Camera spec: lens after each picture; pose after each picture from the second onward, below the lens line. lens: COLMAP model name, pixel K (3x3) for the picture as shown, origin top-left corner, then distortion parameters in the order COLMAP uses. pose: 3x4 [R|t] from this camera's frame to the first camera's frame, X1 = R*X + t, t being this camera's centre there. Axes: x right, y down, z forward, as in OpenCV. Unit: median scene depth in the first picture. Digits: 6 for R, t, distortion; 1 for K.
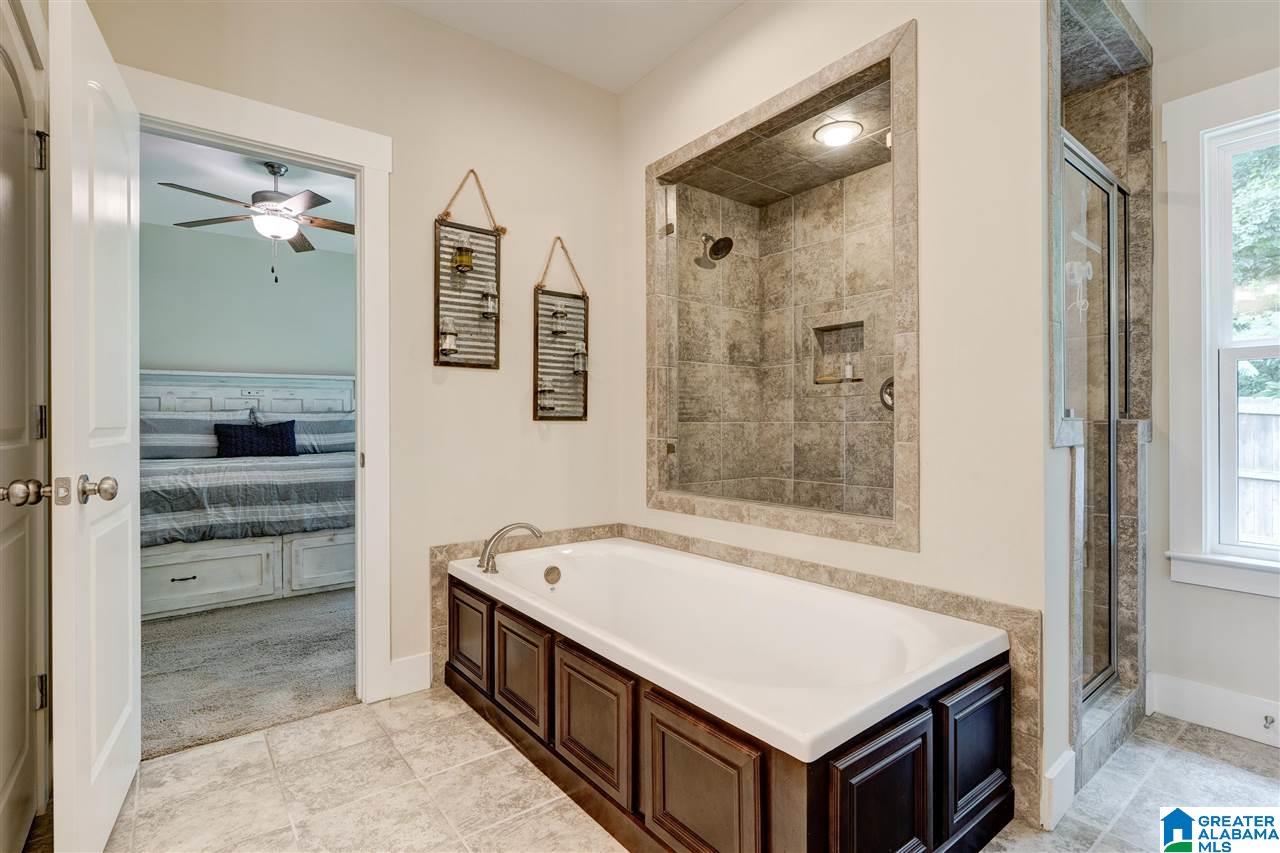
lens RADIAL K [[610.2, 0, 638.8], [0, 610.2, 426.0], [0, 0, 1]] dist [0.001149, 0.000114]
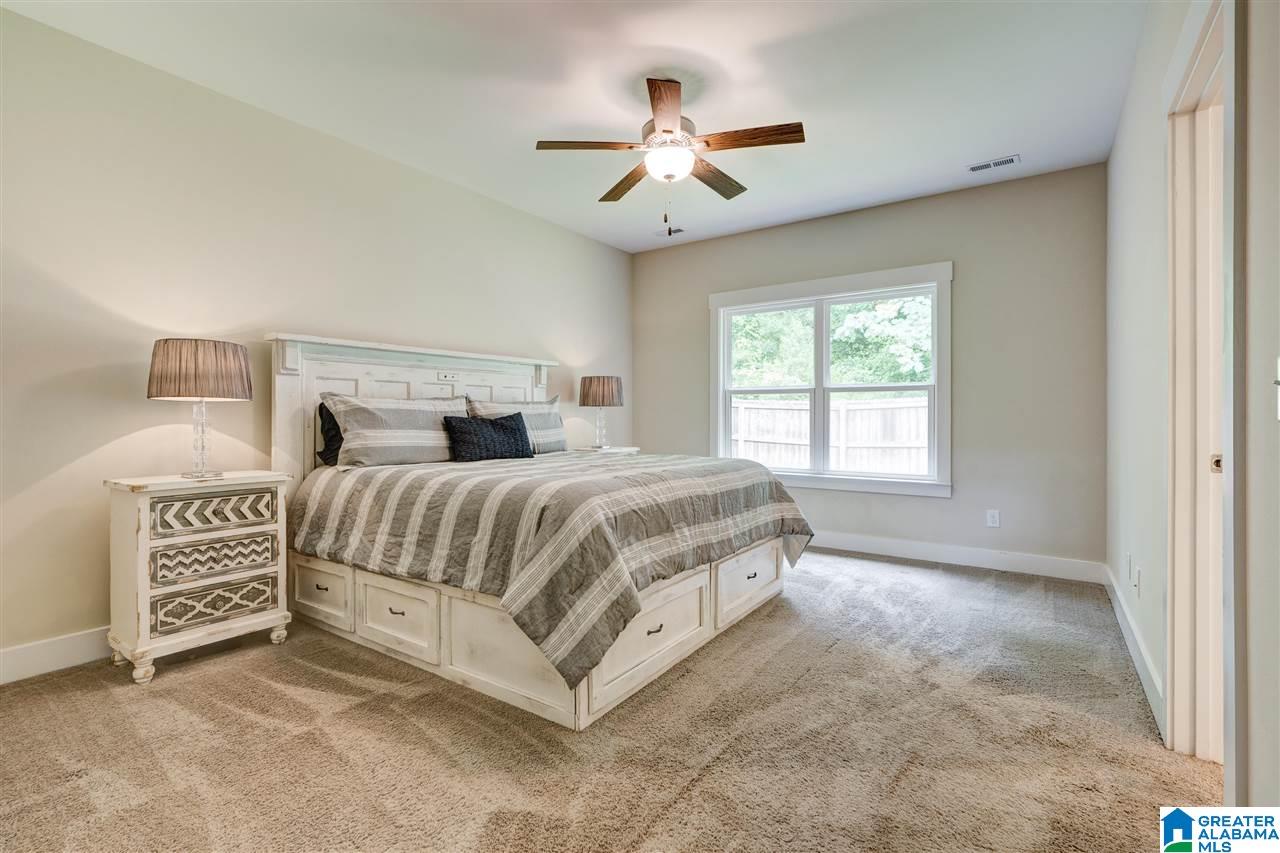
lens RADIAL K [[581.9, 0, 641.9], [0, 581.9, 421.8], [0, 0, 1]] dist [-0.004328, -0.000327]
pose [[0.952702, 0.003208, 0.303889, -0.713000], [-0.002884, 0.999995, -0.001513, 0.003446], [-0.303892, 0.000565, 0.952706, 0.254116]]
